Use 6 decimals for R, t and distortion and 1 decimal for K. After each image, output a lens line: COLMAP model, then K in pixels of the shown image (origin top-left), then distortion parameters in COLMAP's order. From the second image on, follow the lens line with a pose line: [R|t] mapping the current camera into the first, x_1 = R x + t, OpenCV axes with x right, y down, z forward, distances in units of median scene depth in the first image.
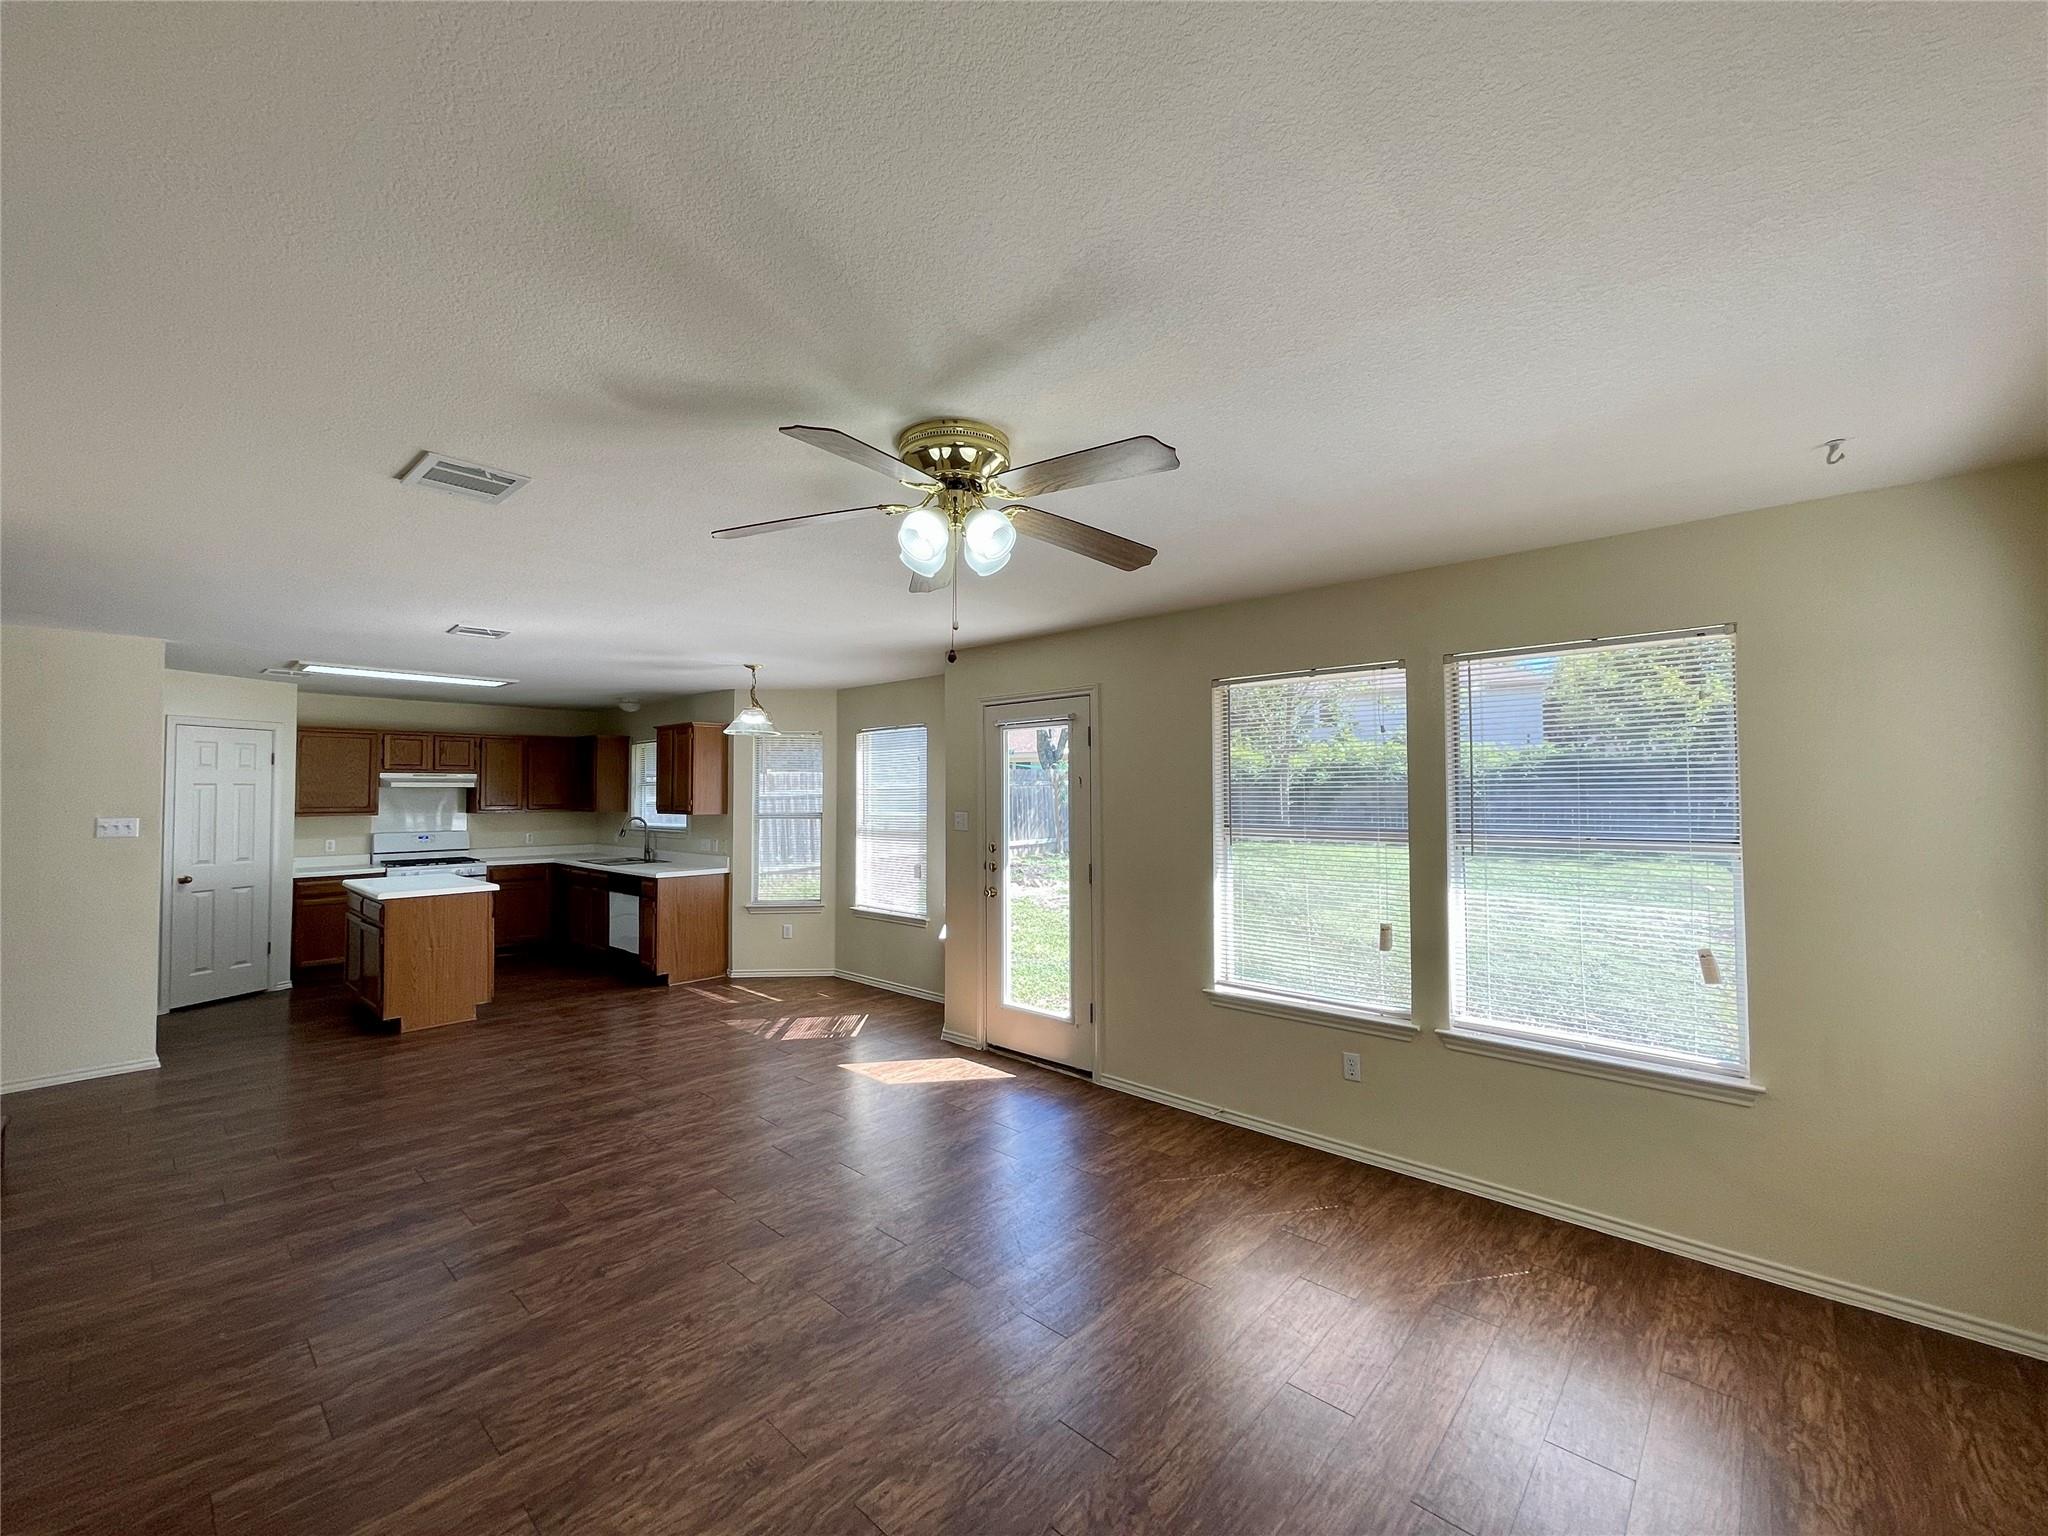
lens RADIAL K [[831.8, 0, 1020.0], [0, 831.8, 773.5], [0, 0, 1]] dist [-0.005620, 0.003157]
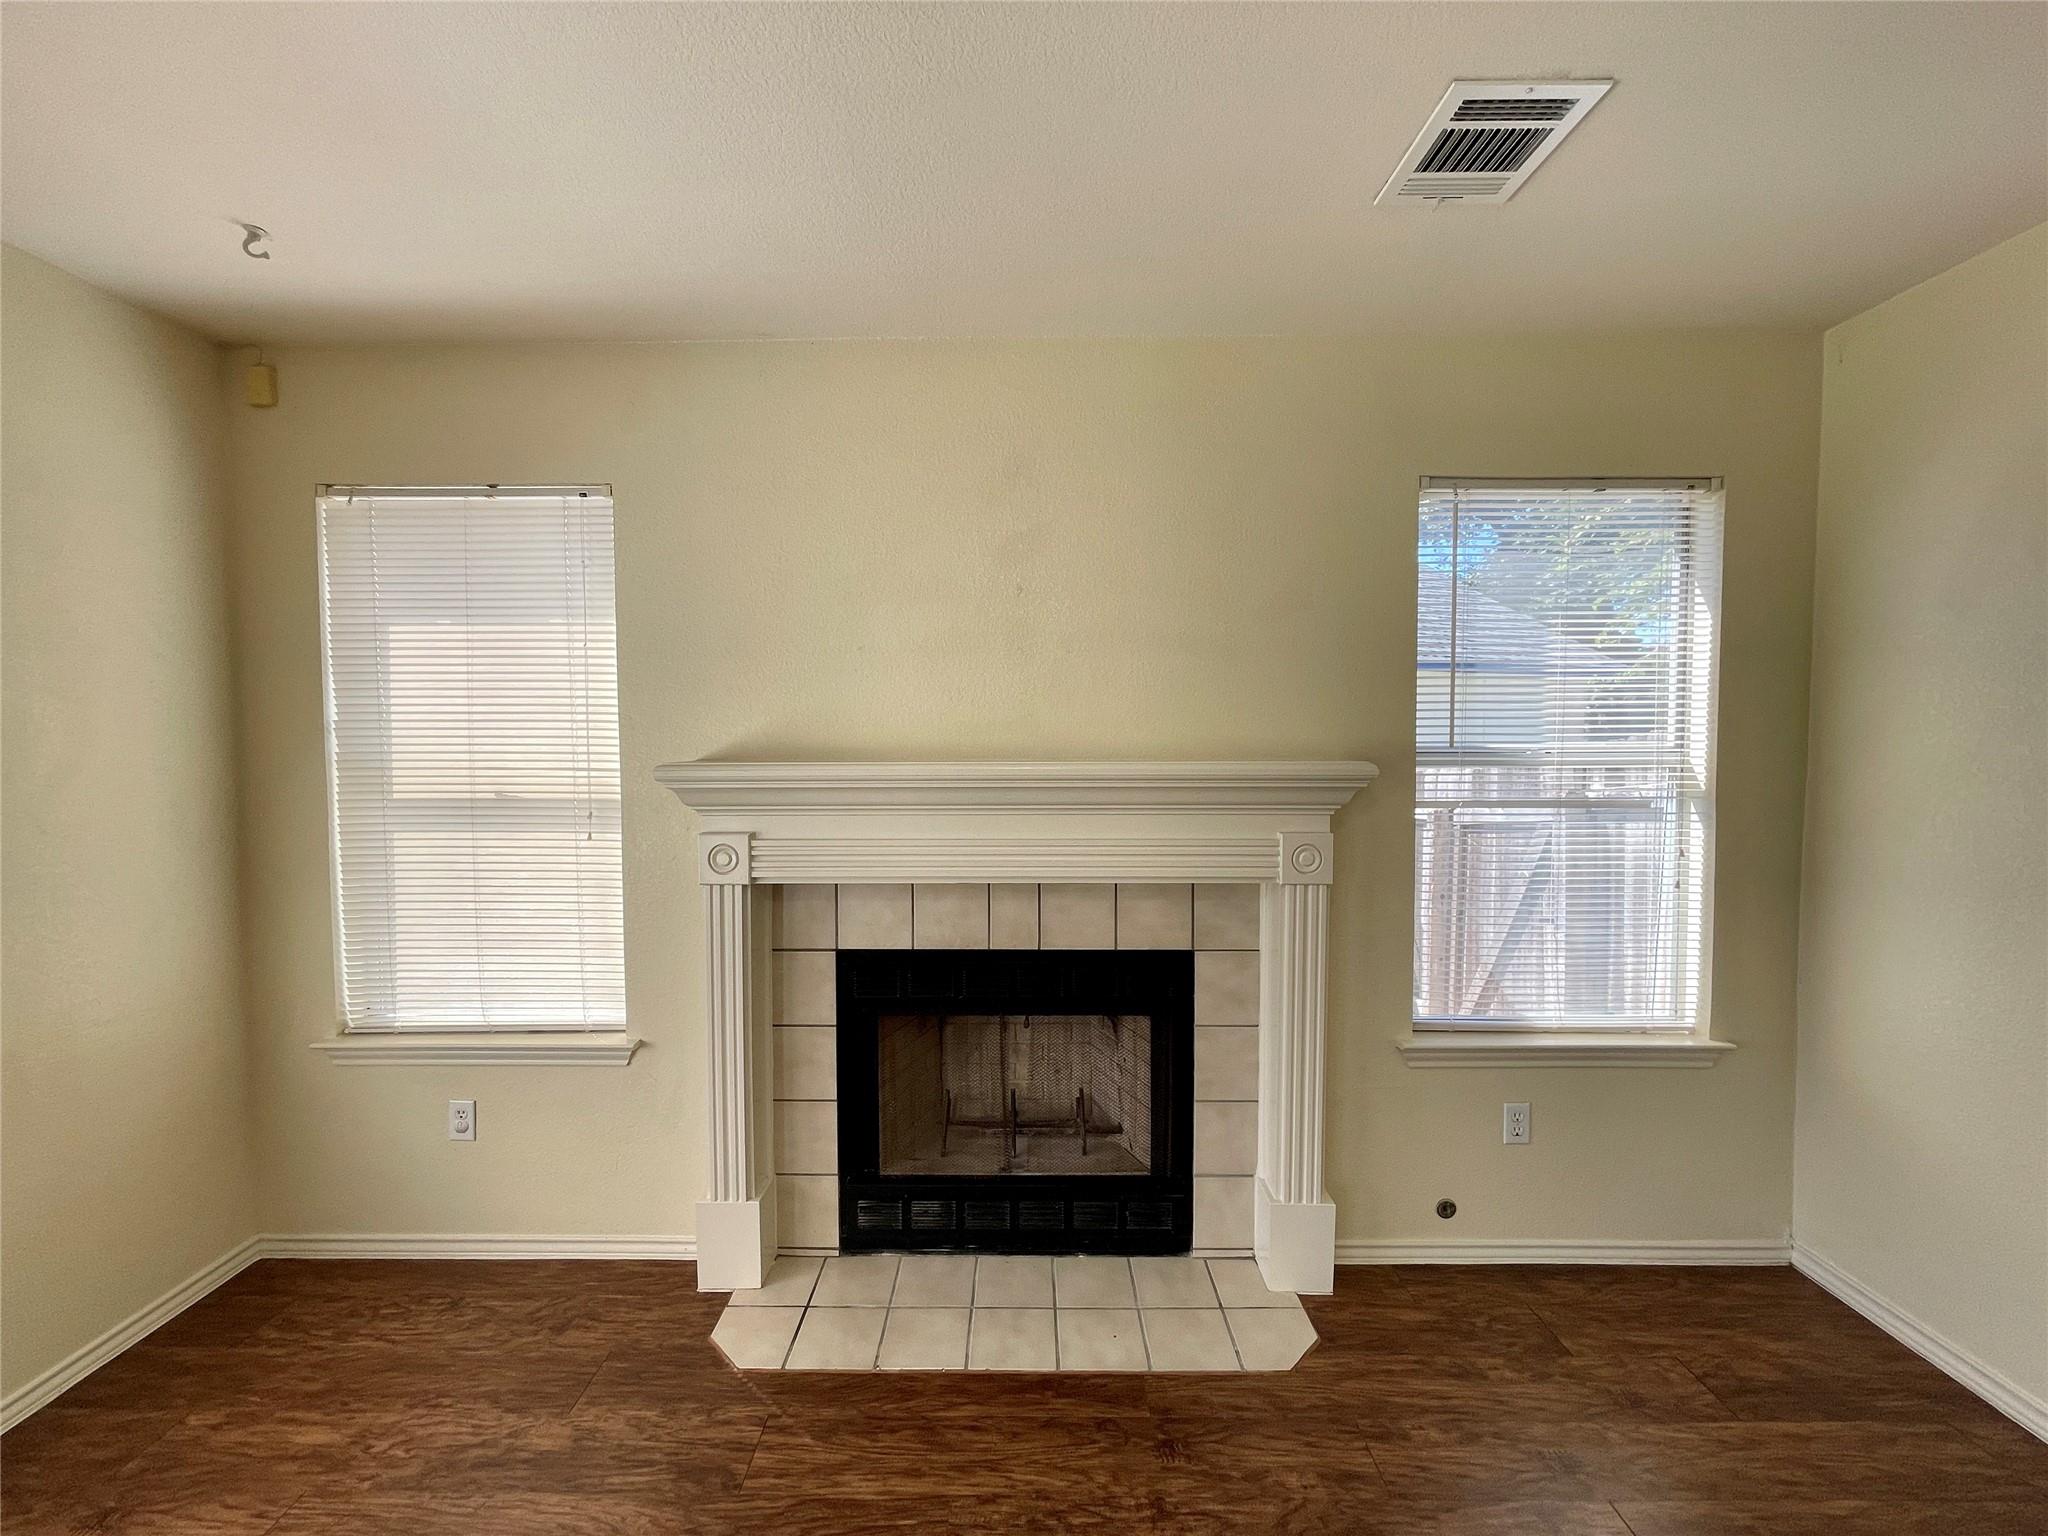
lens RADIAL K [[831.8, 0, 1011.2], [0, 831.8, 765.1], [0, 0, 1]] dist [-0.005620, 0.003157]
pose [[-0.670700, -0.025047, 0.741306, -0.037707], [-0.010673, 0.999652, 0.024120, 0.033738], [-0.741652, 0.008266, -0.670734, 0.438436]]
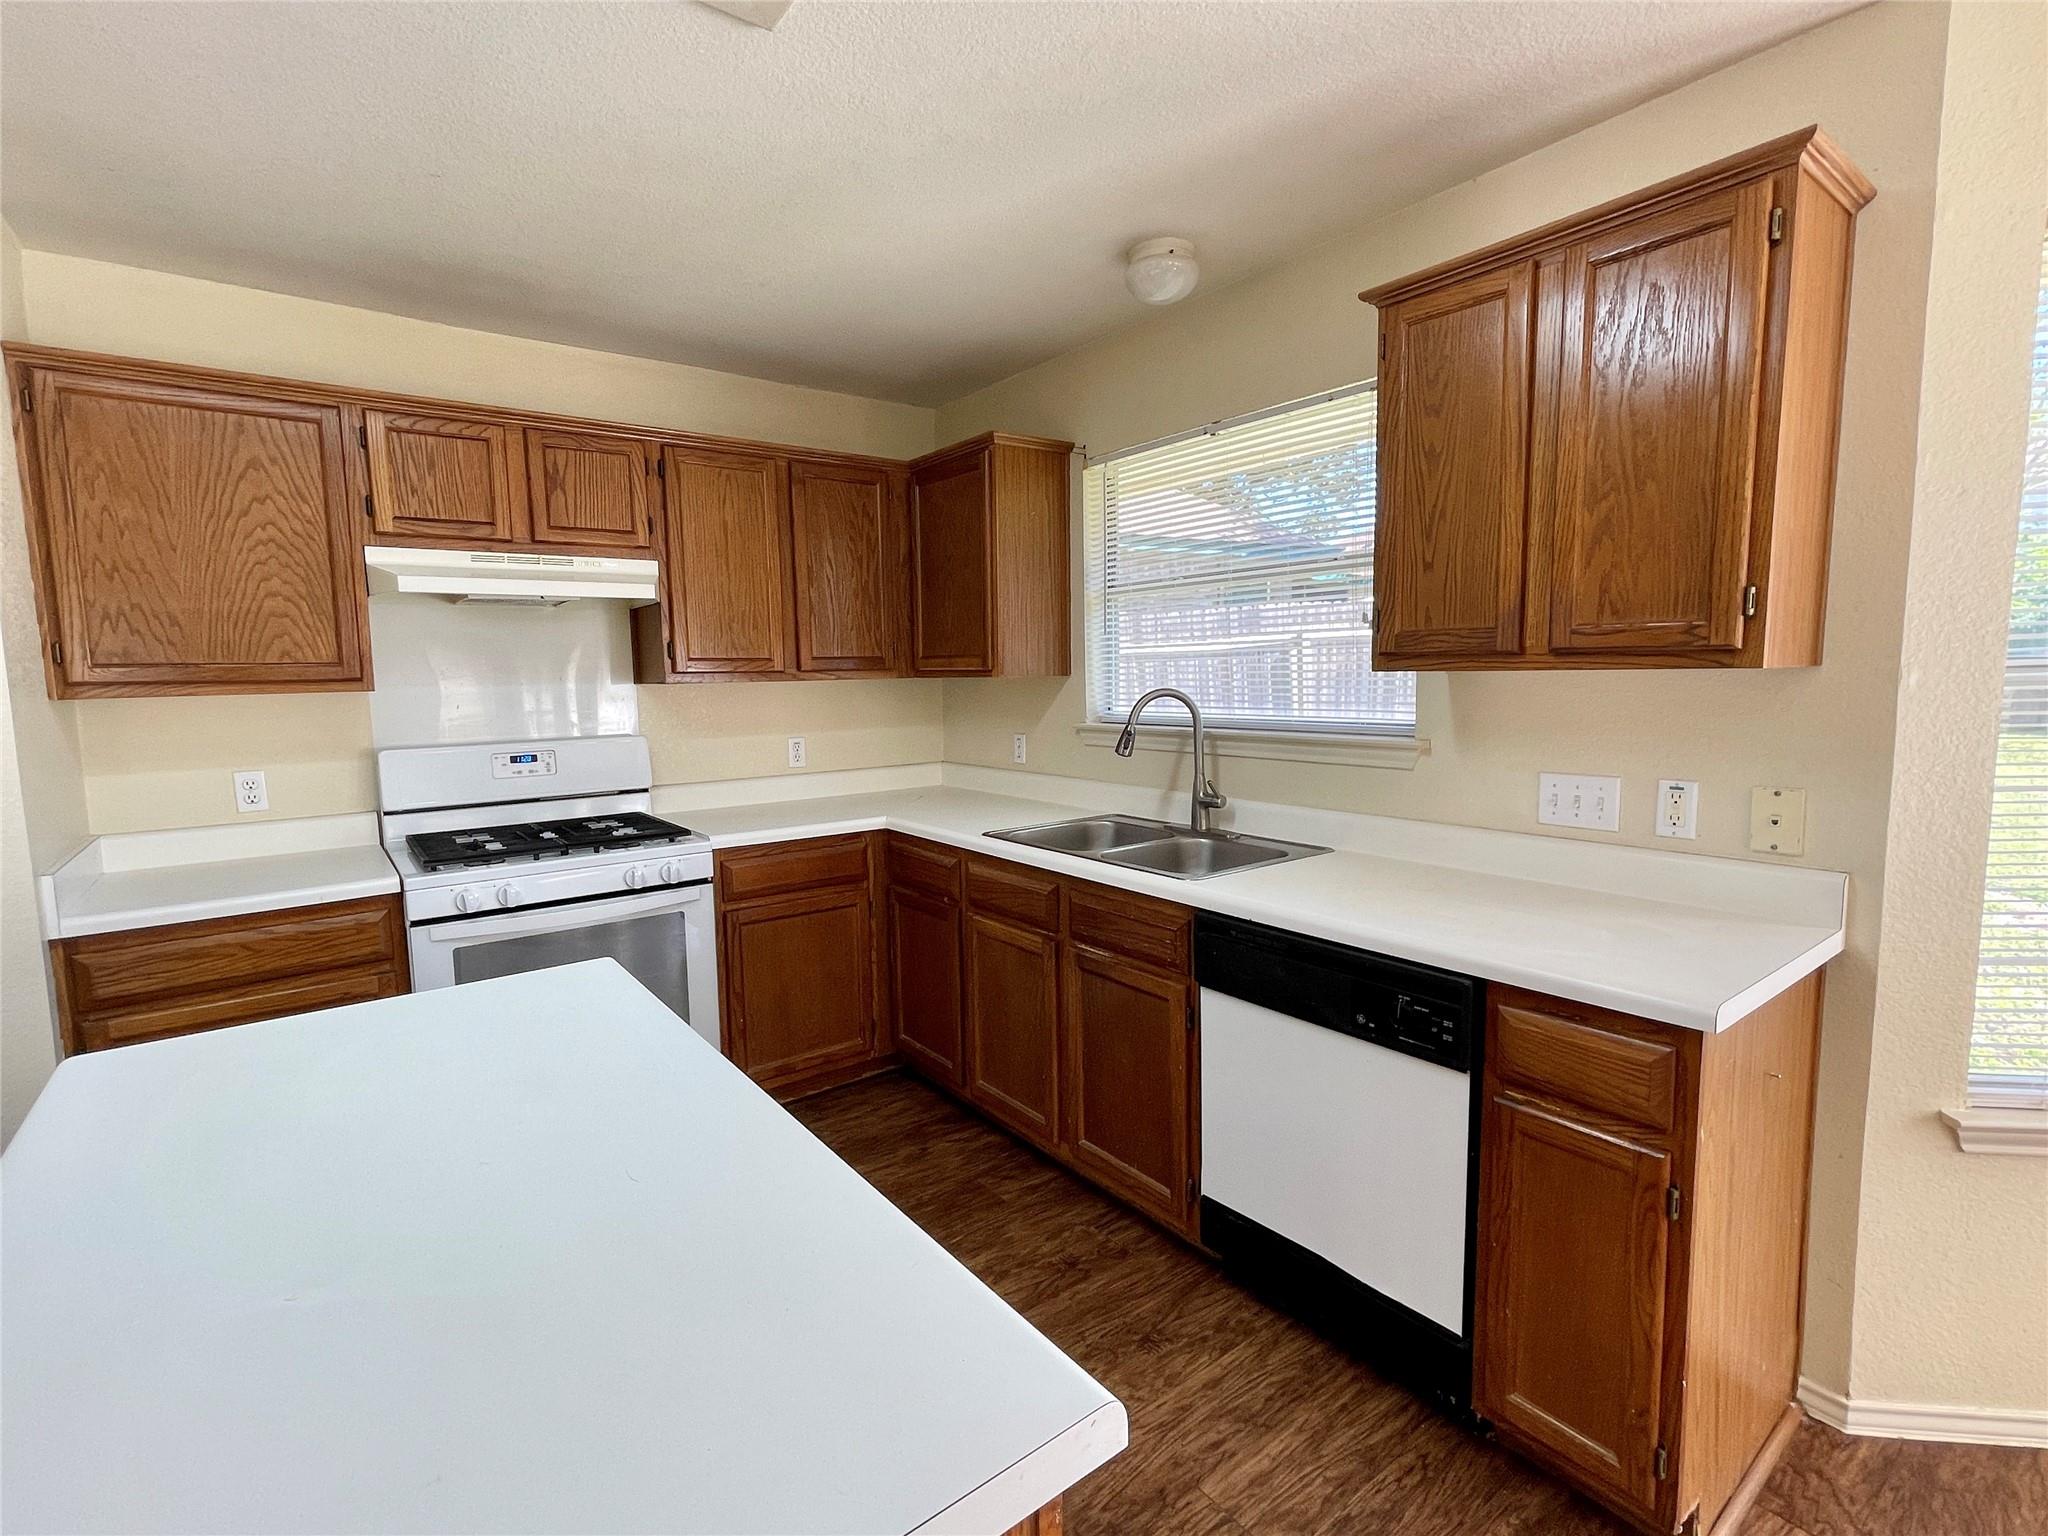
lens RADIAL K [[950.9, 0, 1018.9], [0, 950.9, 766.3], [0, 0, 1]] dist [-0.003019, 0.002397]
pose [[0.983937, 0.003550, -0.178479, -0.730734], [0.019131, 0.991947, 0.125197, 0.058812], [0.177486, -0.126600, 0.975946, 1.063733]]
